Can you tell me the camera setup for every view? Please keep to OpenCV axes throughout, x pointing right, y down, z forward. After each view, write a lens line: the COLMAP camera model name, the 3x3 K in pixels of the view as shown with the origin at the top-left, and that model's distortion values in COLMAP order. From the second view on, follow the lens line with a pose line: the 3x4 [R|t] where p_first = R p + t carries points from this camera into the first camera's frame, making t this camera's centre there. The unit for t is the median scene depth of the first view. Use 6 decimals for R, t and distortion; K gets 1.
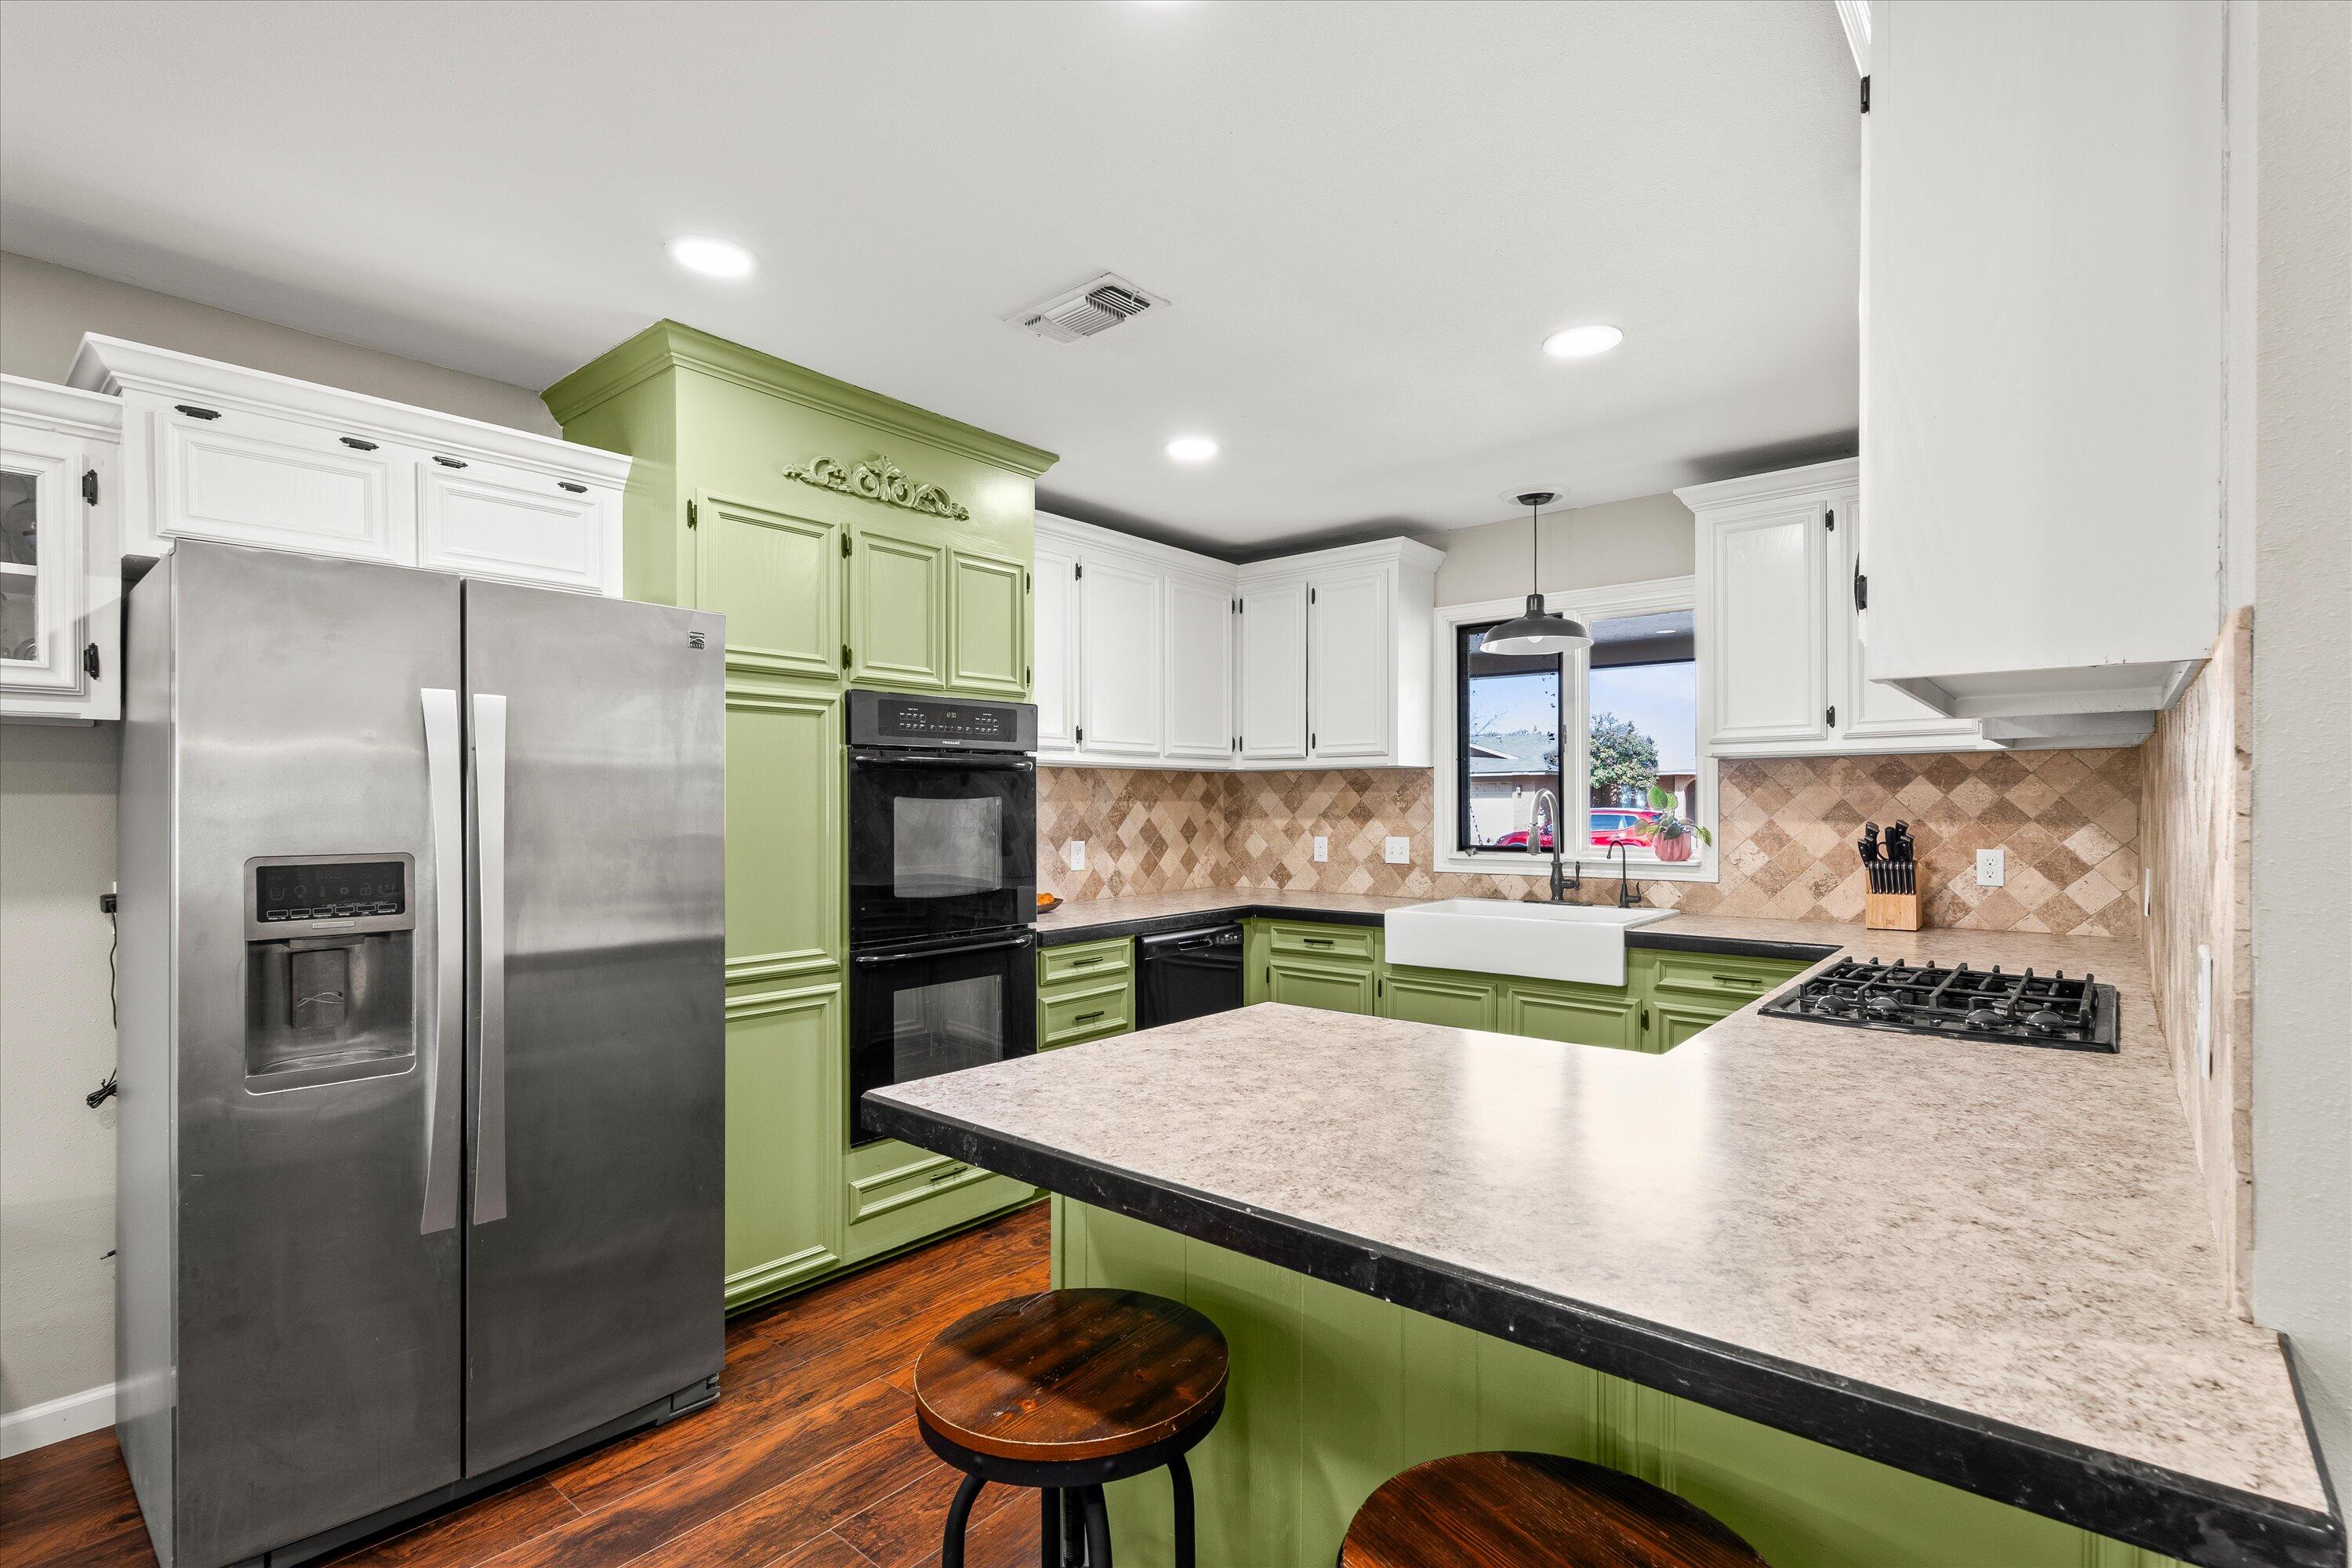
lens RADIAL K [[1107.7, 0, 1169.6], [0, 1107.7, 810.0], [0, 0, 1]] dist [-0.000801, 0.000149]
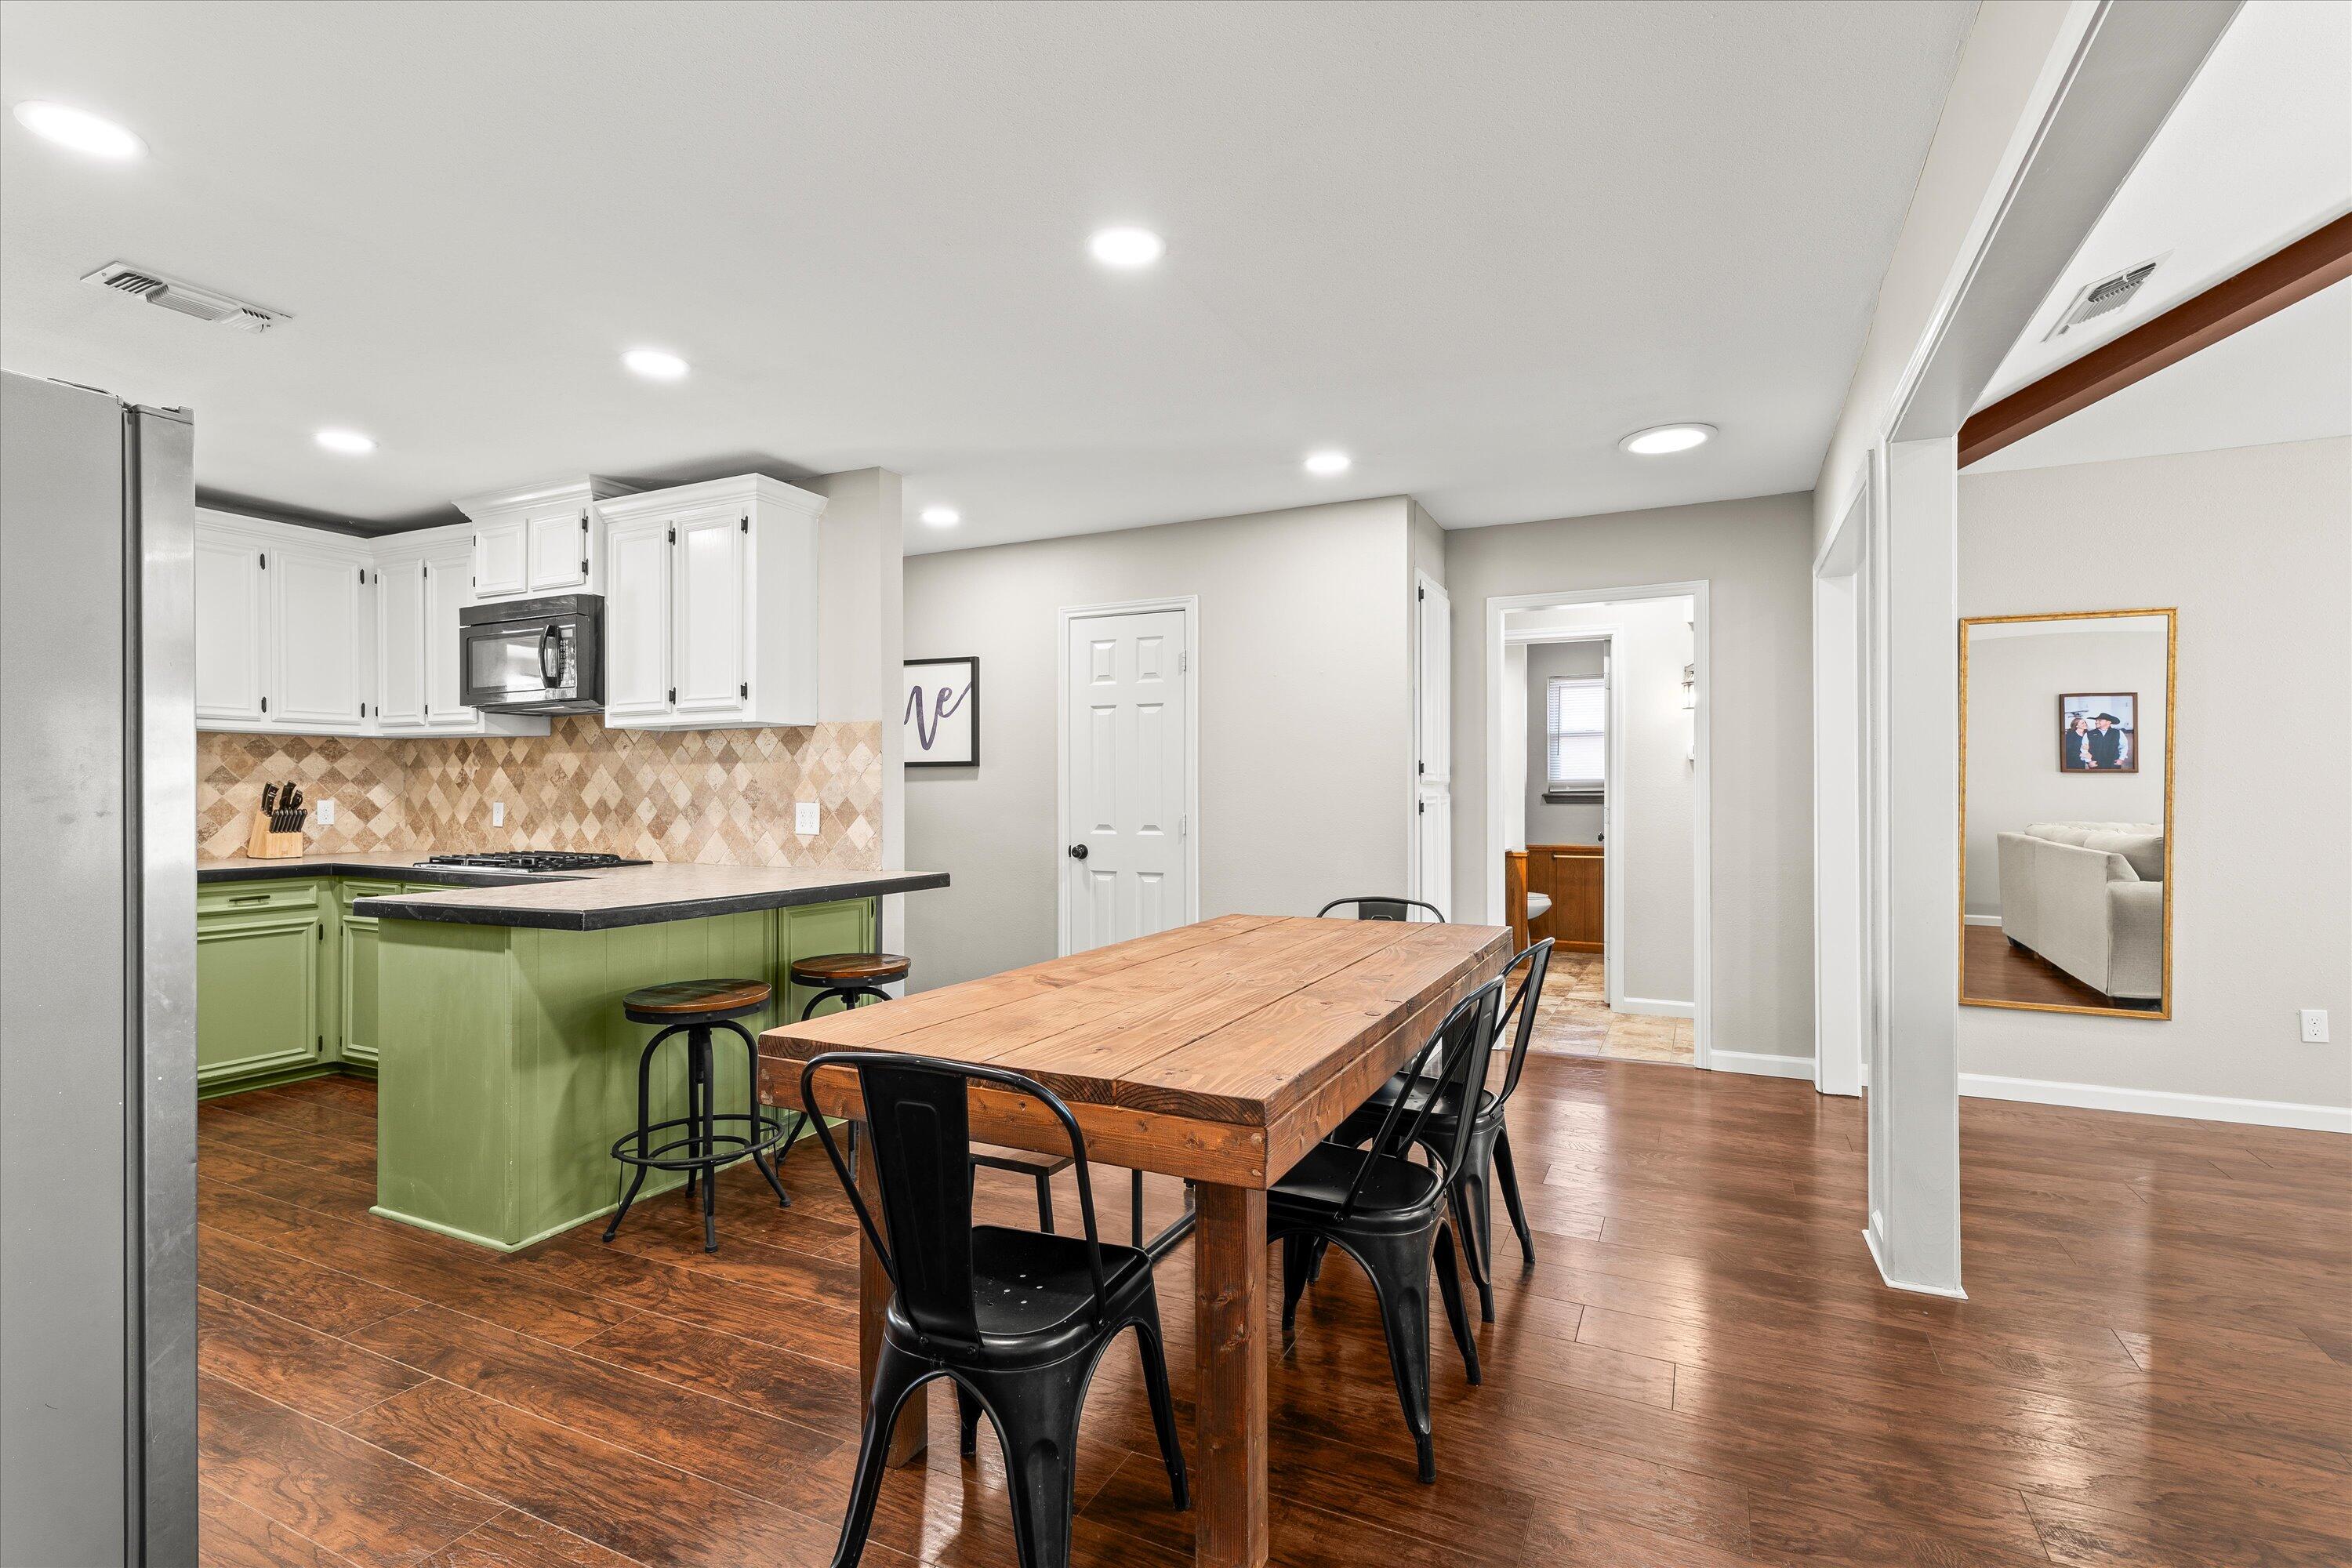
lens RADIAL K [[1097.4, 0, 1176.8], [0, 1097.4, 776.1], [0, 0, 1]] dist [0.003168, 0.000382]
pose [[-0.243633, 0.016591, 0.969726, -1.043703], [0.008963, 0.999849, -0.014854, 0.035903], [-0.969826, 0.005073, -0.243745, 0.241897]]
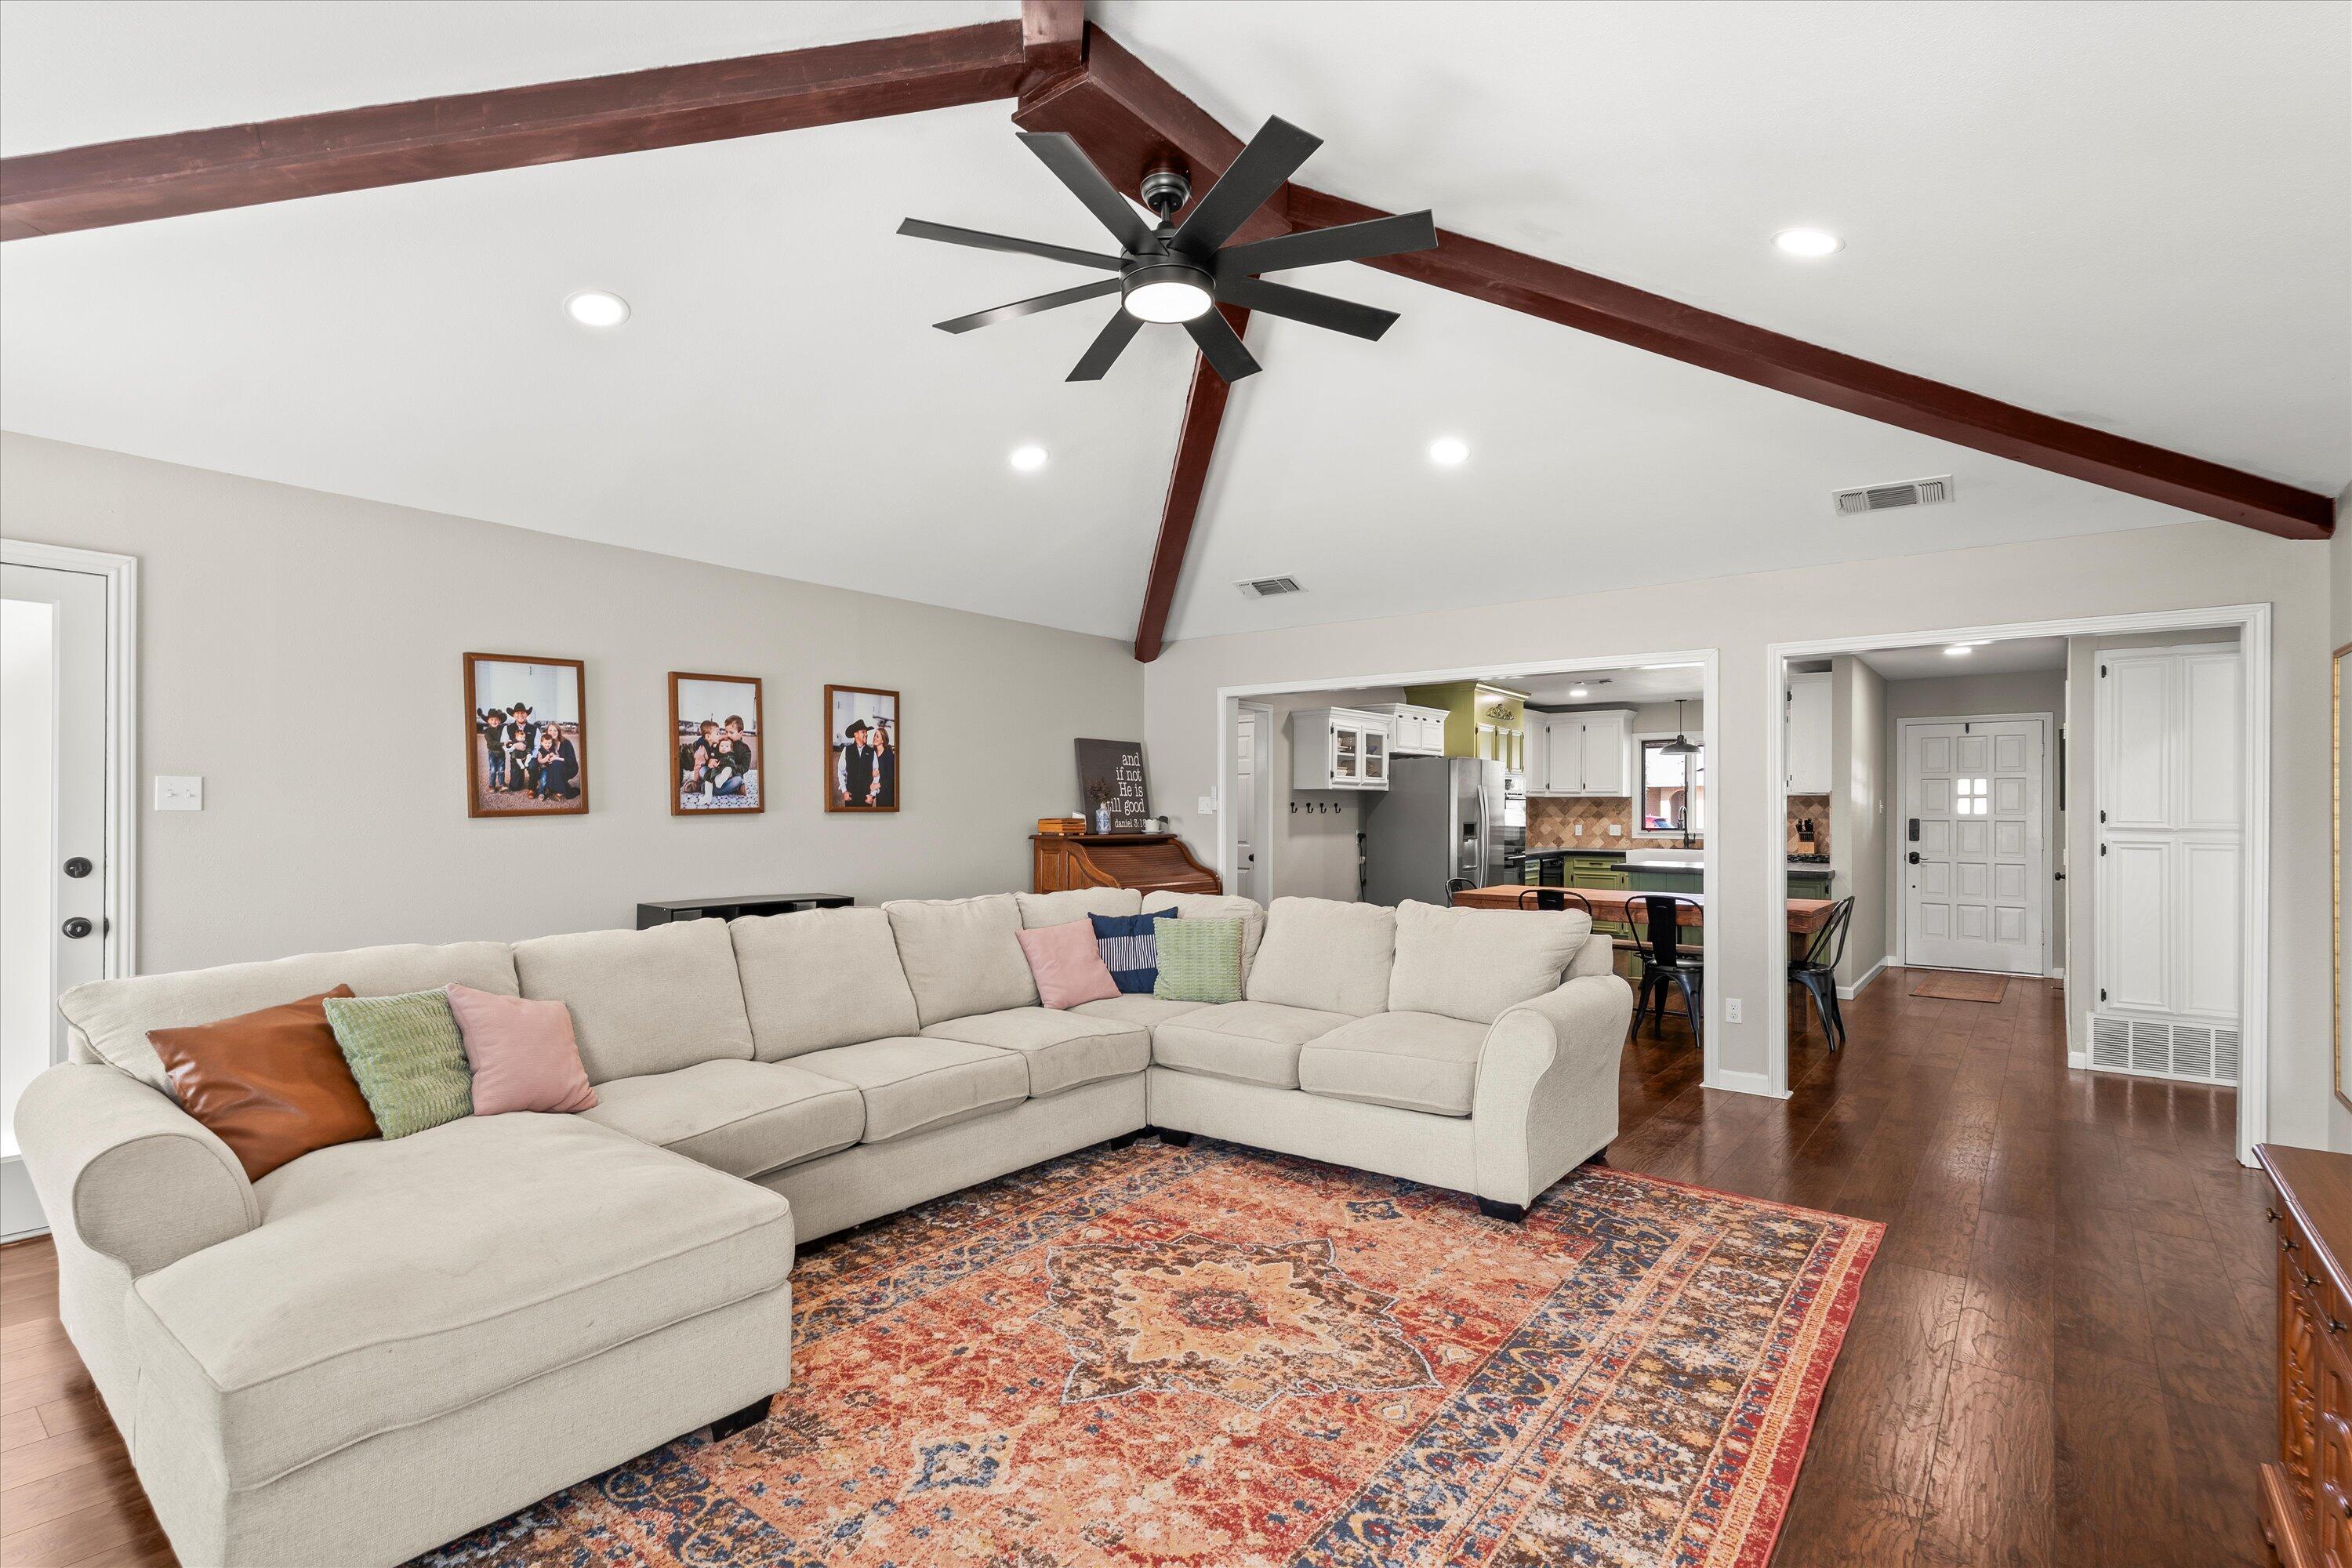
lens RADIAL K [[1112.3, 0, 1173.9], [0, 1112.3, 794.8], [0, 0, 1]] dist [0.000079, 0.000185]
pose [[0.999496, 0.004719, 0.031379, -1.241239], [-0.004126, 0.999813, -0.018914, 0.011806], [-0.031462, 0.018775, 0.999329, -2.102338]]
